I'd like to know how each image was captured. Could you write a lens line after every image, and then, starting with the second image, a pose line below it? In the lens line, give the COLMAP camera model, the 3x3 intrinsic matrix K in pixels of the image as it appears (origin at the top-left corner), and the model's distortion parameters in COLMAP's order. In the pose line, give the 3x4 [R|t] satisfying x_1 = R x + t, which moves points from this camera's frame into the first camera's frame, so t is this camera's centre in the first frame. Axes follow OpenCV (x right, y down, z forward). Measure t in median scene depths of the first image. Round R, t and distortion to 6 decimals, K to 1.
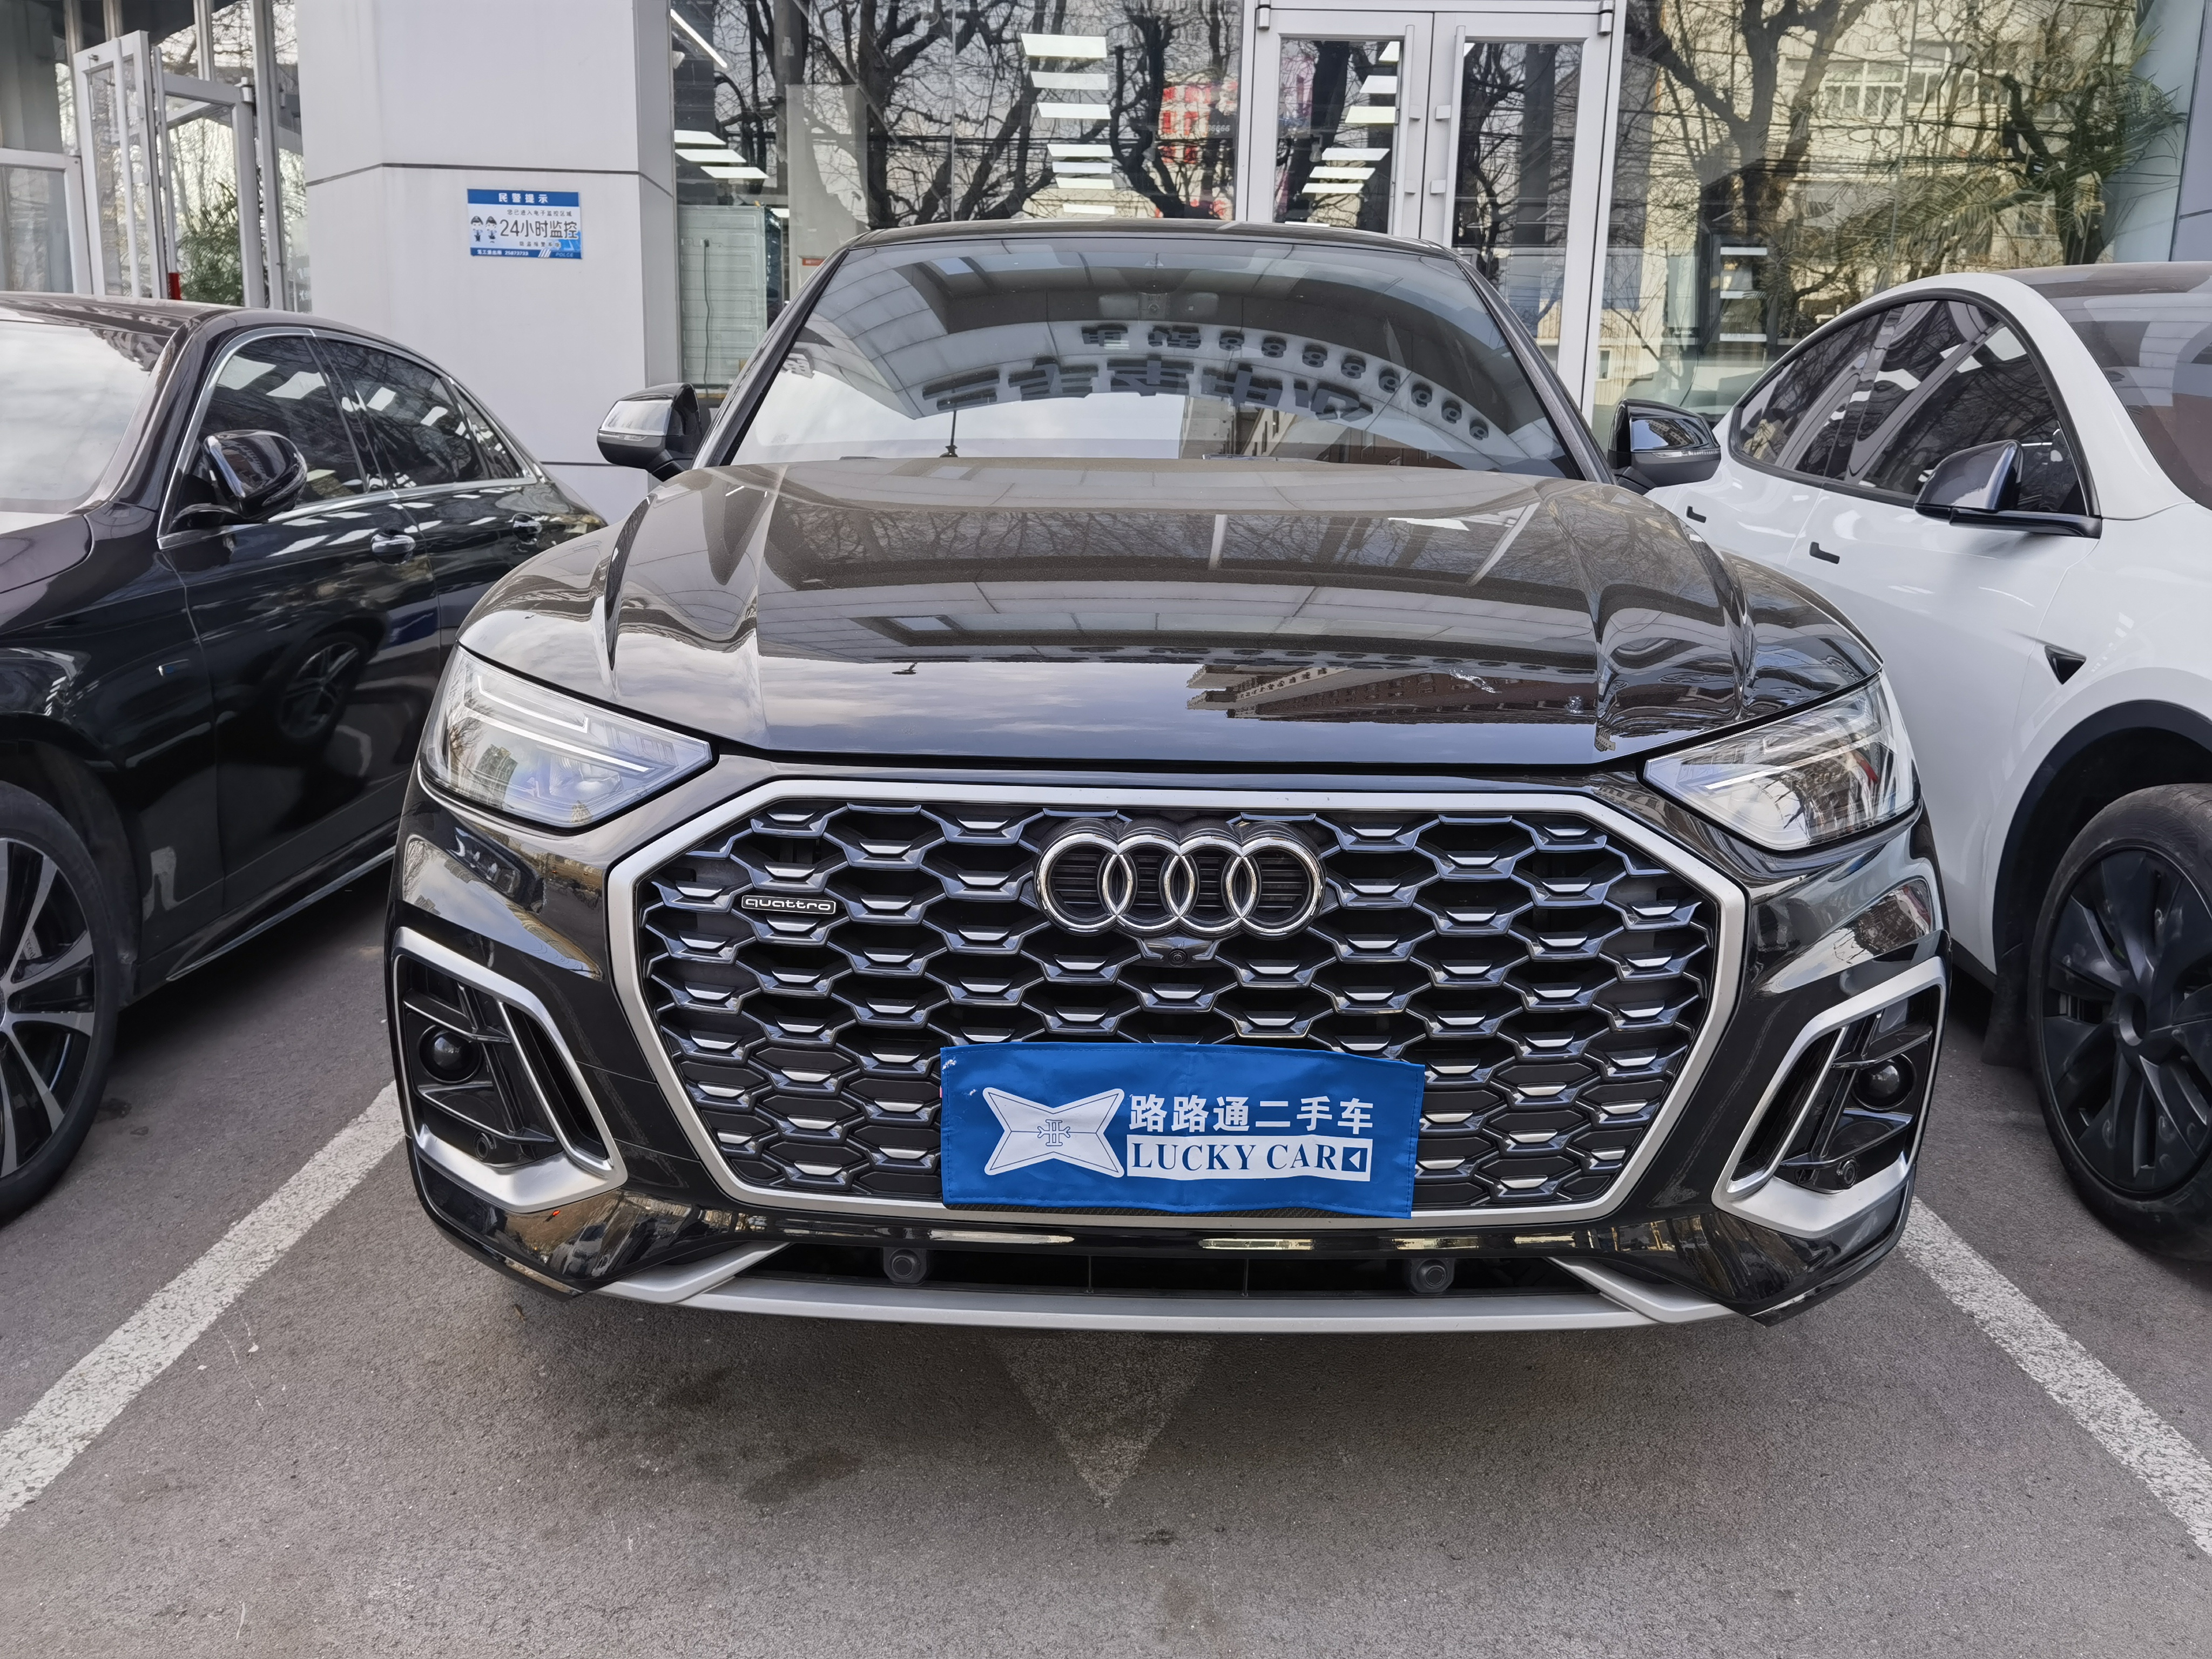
lens RADIAL K [[1821.5, 0, 1106.0], [0, 1821.5, 829.5], [0, 0, 1]] dist [0.025486, -0.009486]
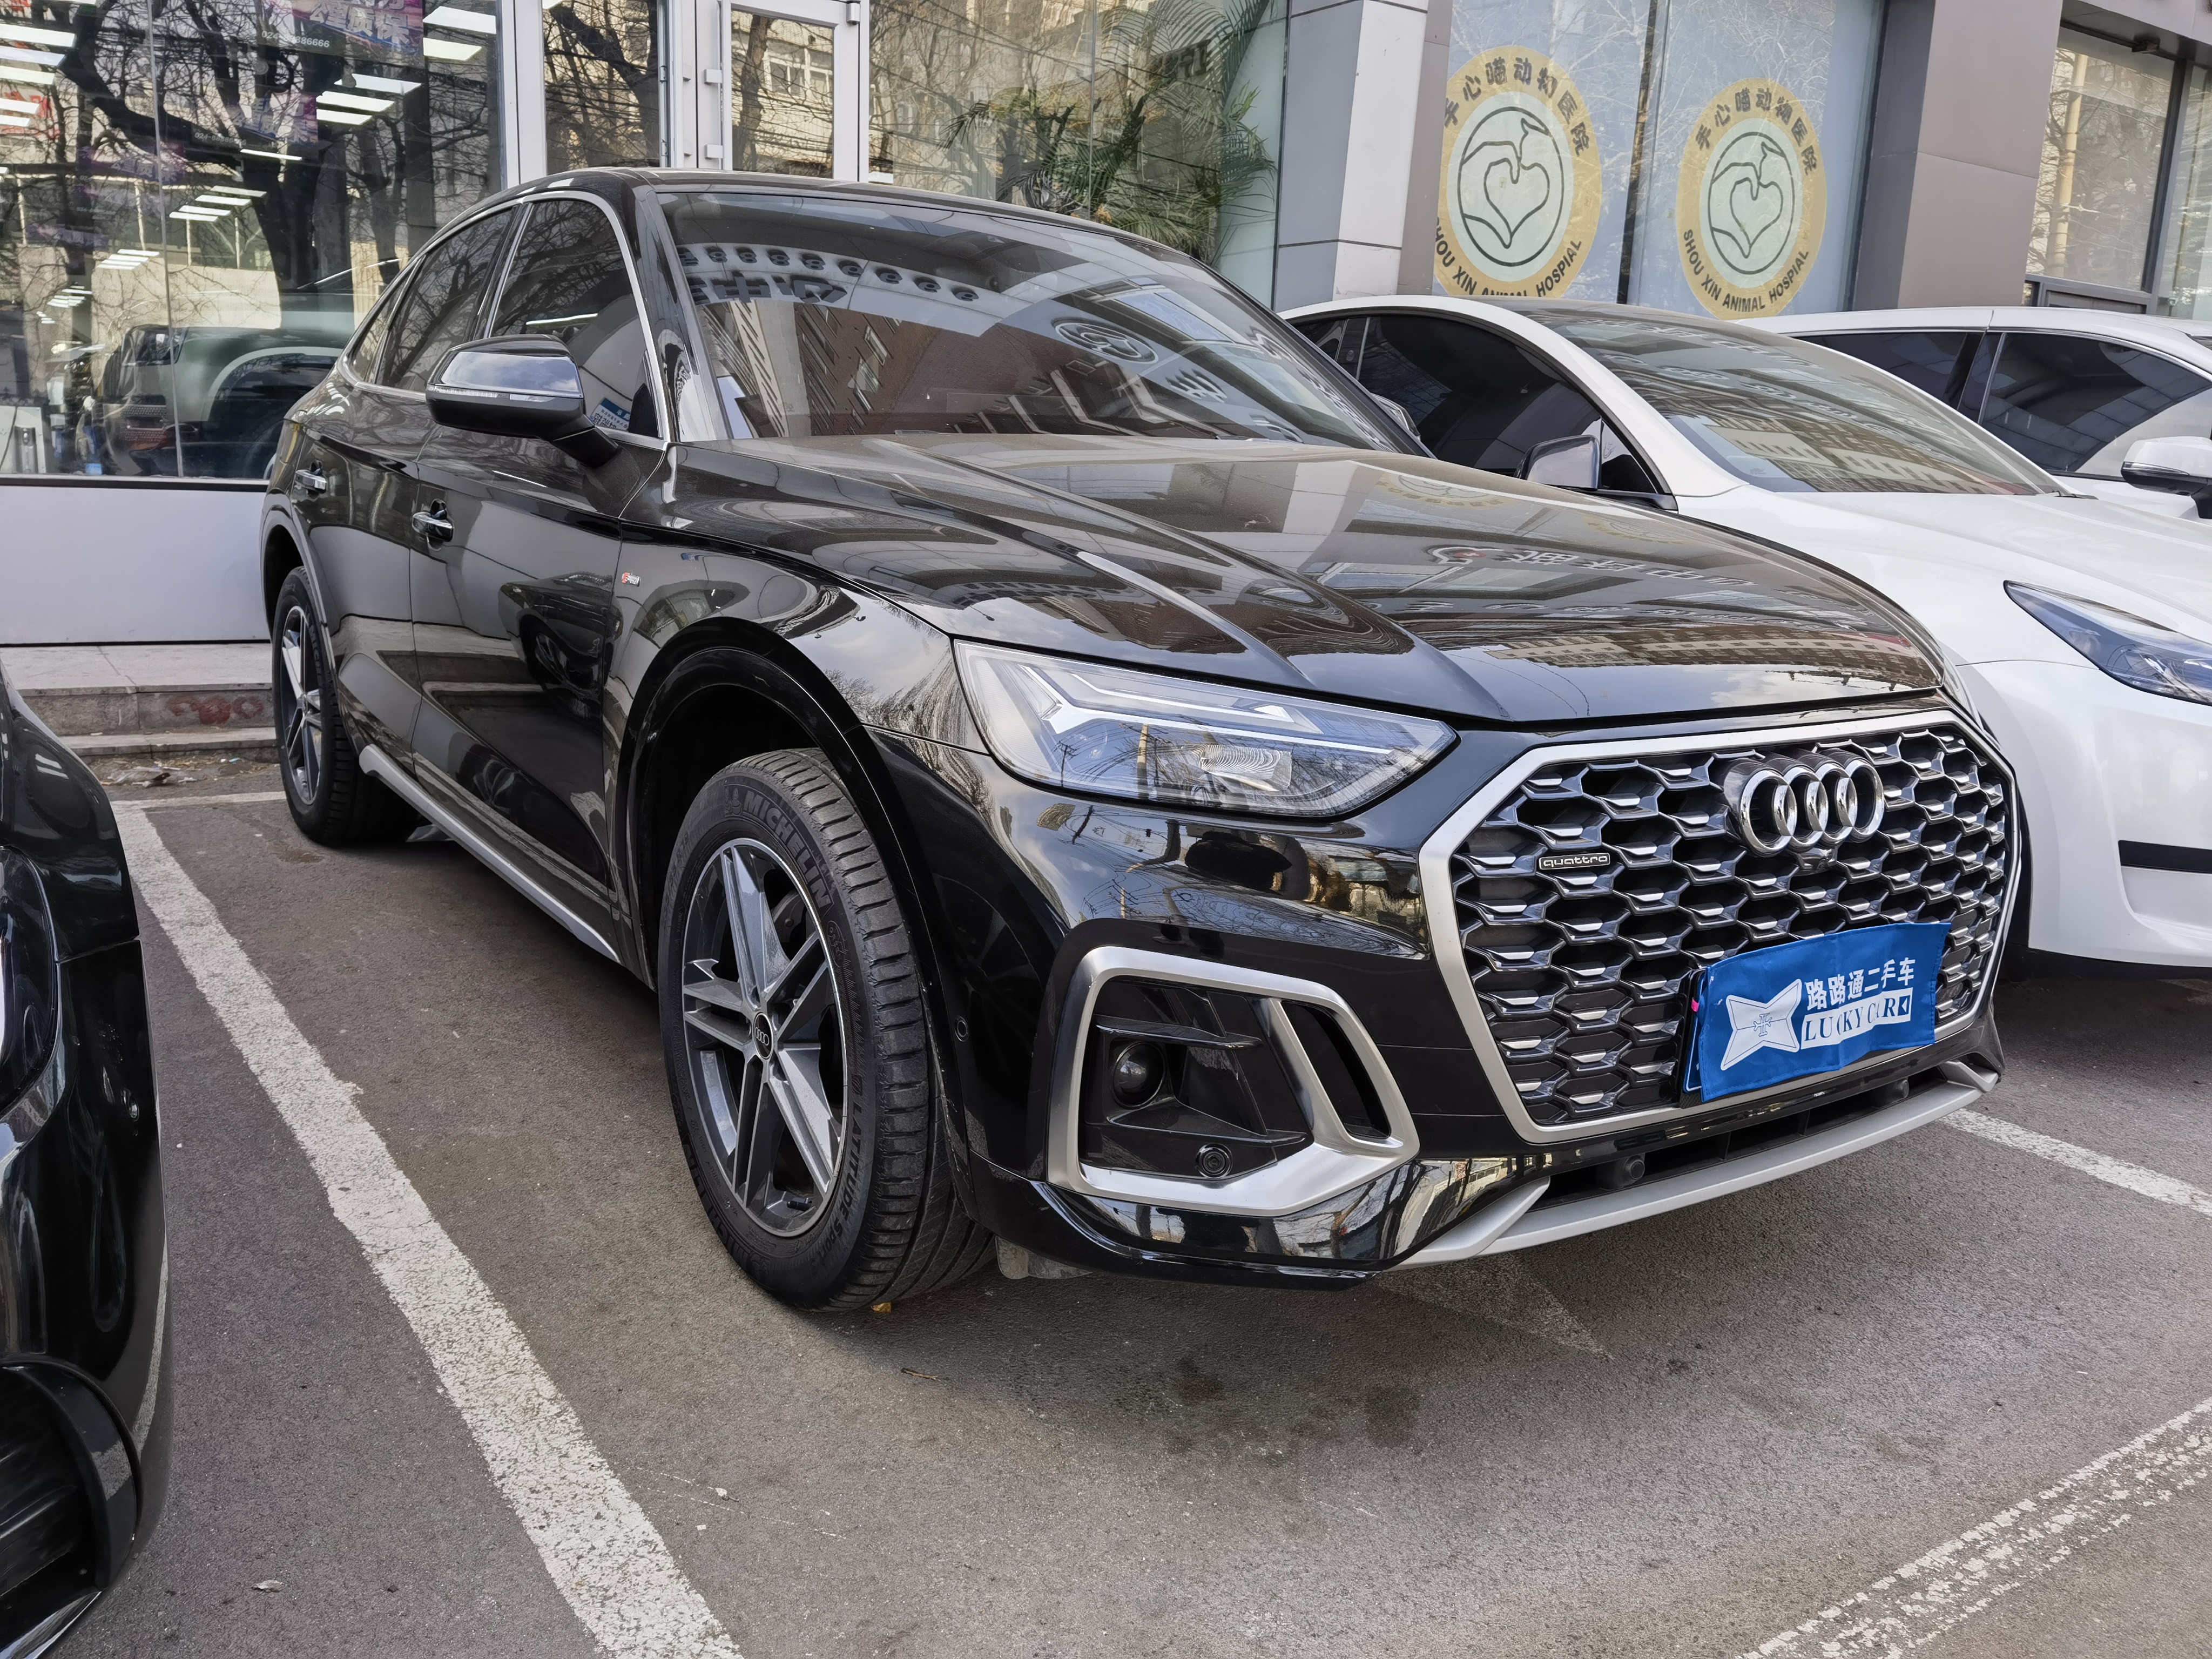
lens RADIAL K [[1821.5, 0, 1106.0], [0, 1821.5, 829.5], [0, 0, 1]] dist [0.025486, -0.009486]
pose [[0.805533, -0.107490, 0.582720, -1.028180], [0.095601, 0.994101, 0.051218, -0.059661], [-0.584788, 0.014451, 0.811057, 0.280061]]
